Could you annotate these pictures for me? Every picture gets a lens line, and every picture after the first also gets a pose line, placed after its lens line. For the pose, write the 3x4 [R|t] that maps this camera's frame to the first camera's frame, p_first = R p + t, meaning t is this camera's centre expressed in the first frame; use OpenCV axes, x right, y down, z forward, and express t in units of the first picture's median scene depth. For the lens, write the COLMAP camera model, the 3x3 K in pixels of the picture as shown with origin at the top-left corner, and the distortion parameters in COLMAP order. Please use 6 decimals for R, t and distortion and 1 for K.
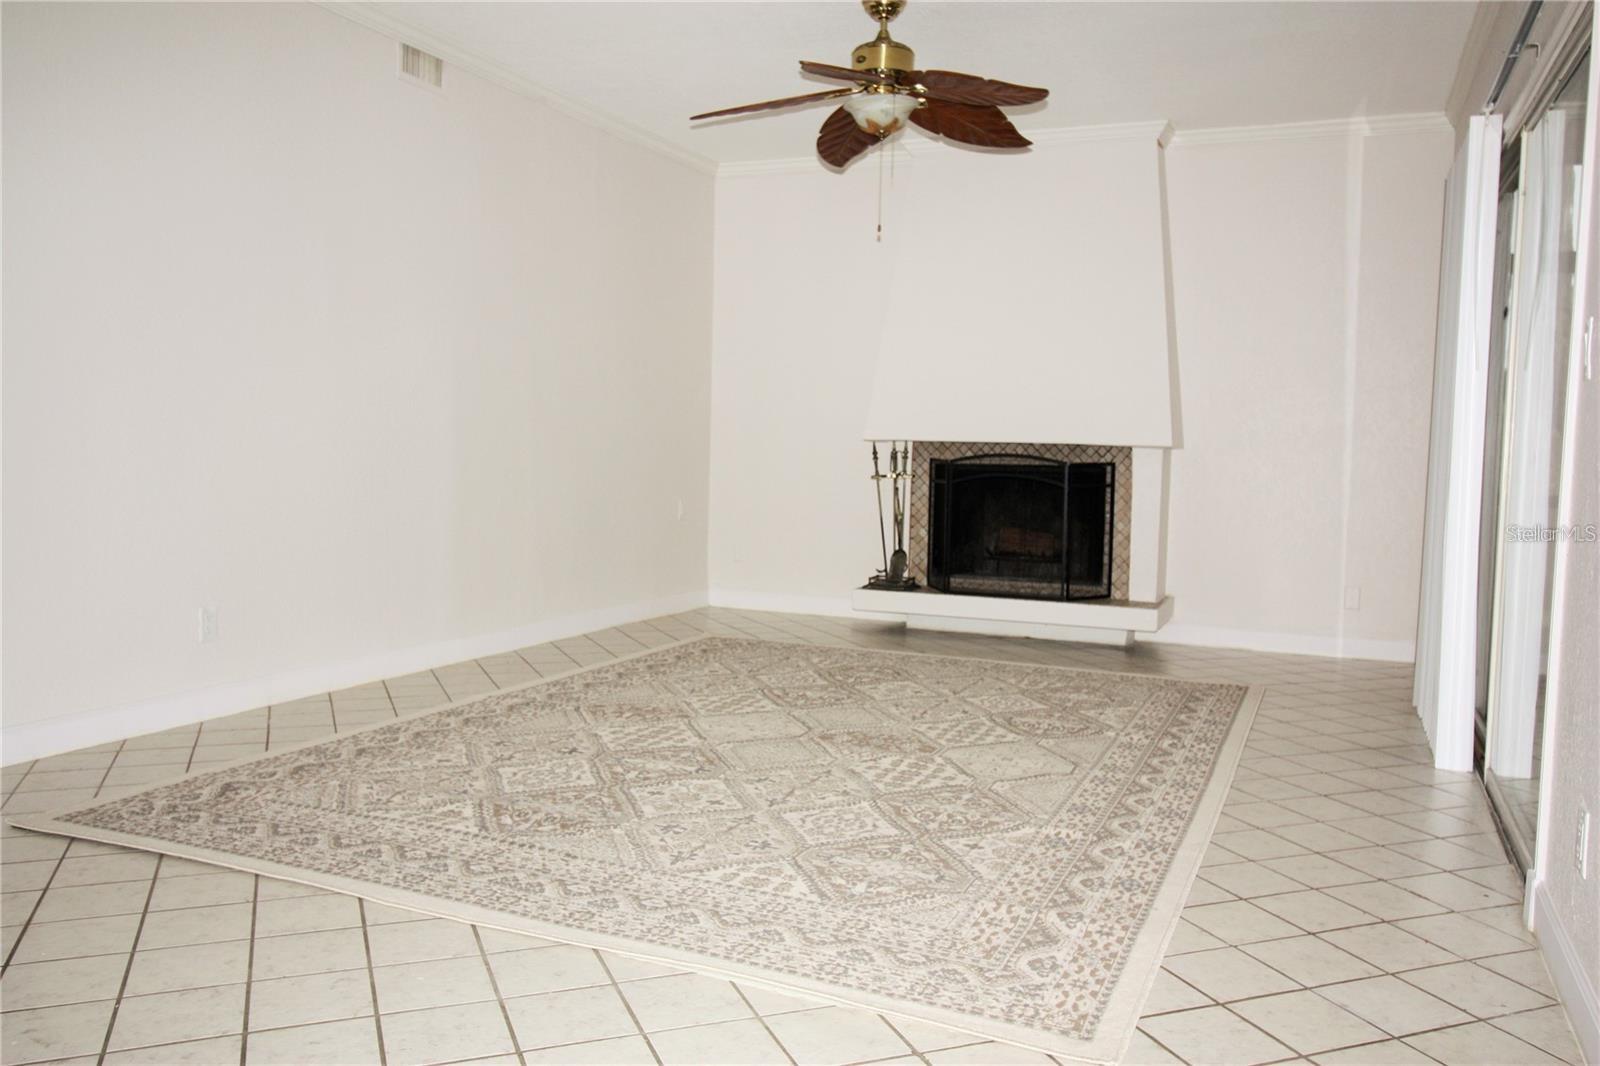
lens RADIAL K [[1262.0, 0, 800.4], [0, 1262.0, 530.6], [0, 0, 1]] dist [0.016670, -0.006472]
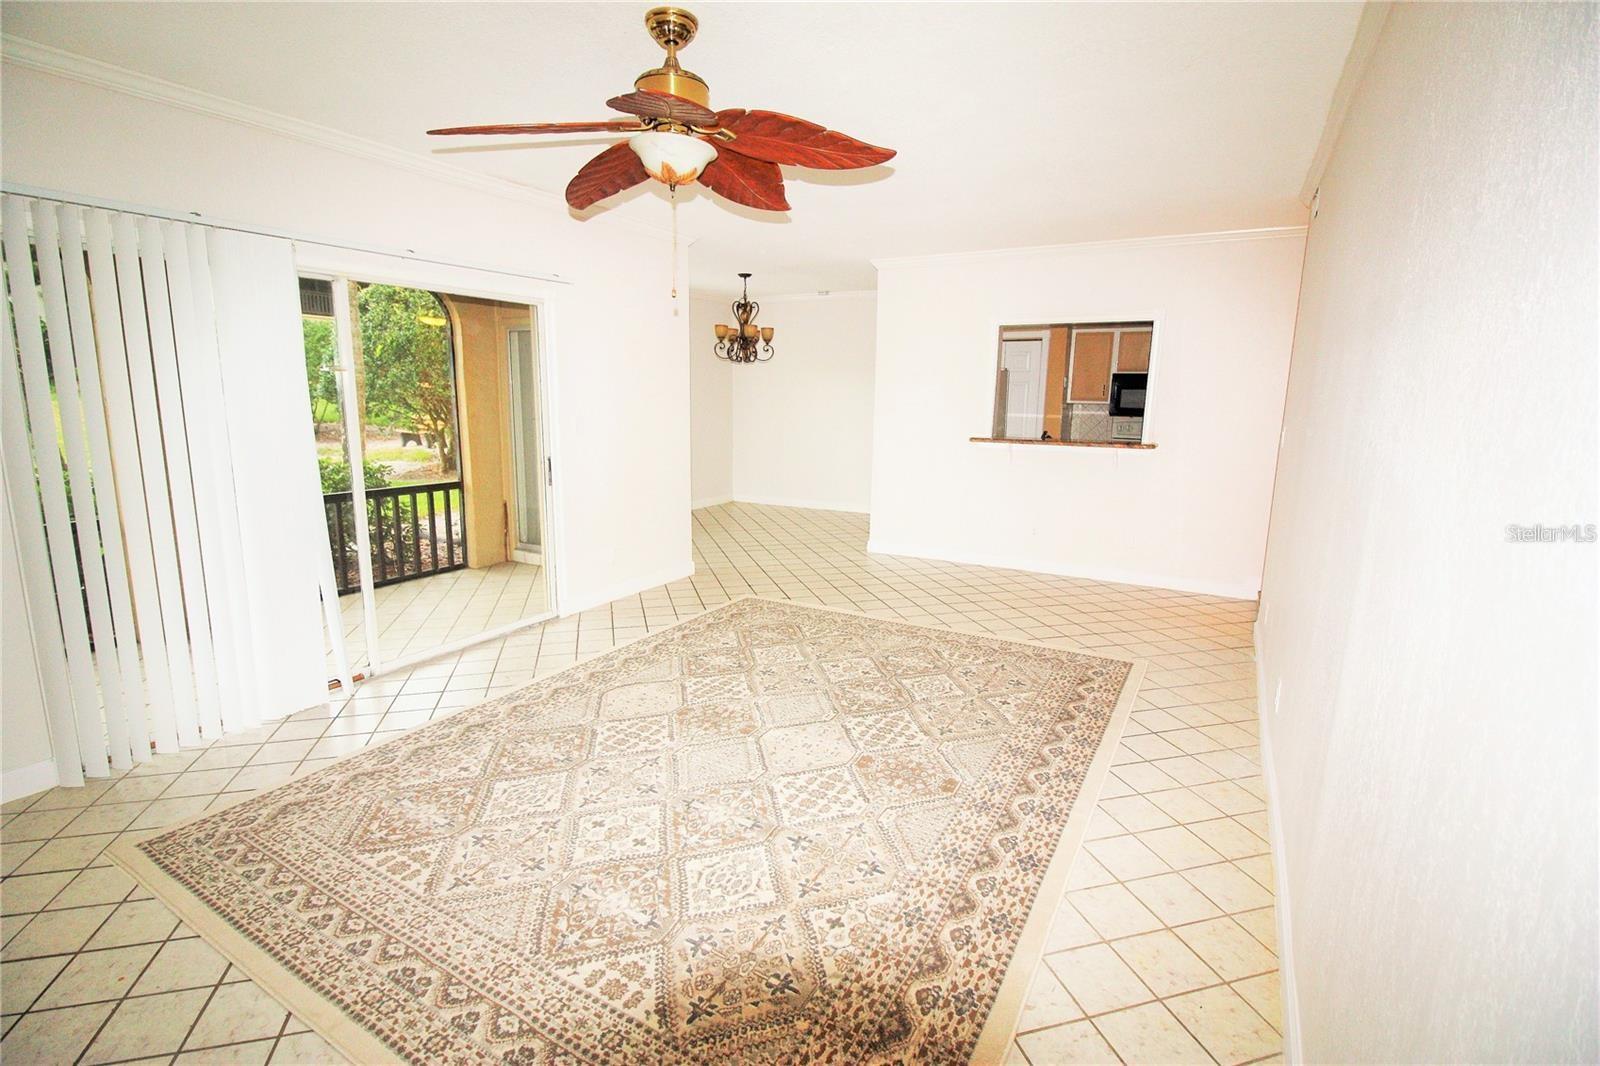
lens RADIAL K [[745.5, 0, 795.5], [0, 745.5, 523.7], [0, 0, 1]] dist [-0.007836, -0.000905]
pose [[-0.991928, -0.056587, 0.113474, -0.113626], [-0.026461, 0.967574, 0.251197, -0.263435], [-0.124009, 0.246167, -0.961262, 1.877334]]
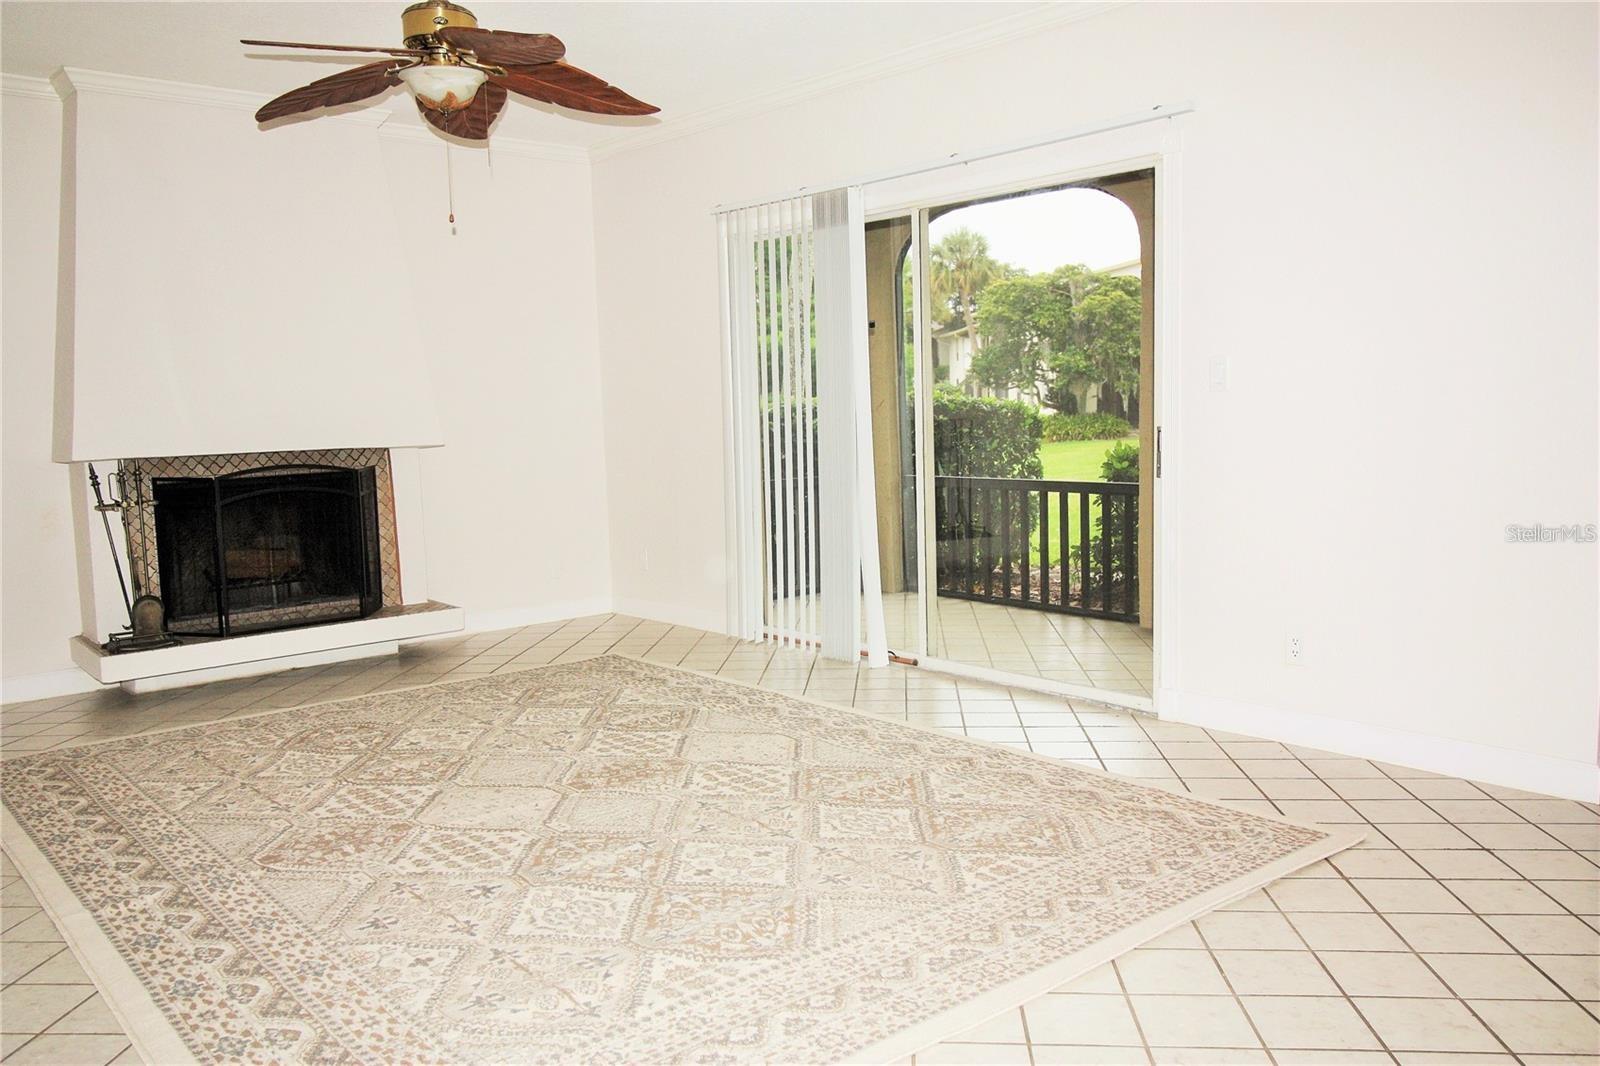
lens RADIAL K [[1262.0, 0, 801.8], [0, 1262.0, 525.9], [0, 0, 1]] dist [0.016670, -0.006472]
pose [[0.441129, -0.120065, 0.889376, -0.777884], [0.103752, 0.991188, 0.082348, -0.090599], [-0.891426, 0.055949, 0.449699, 0.488583]]
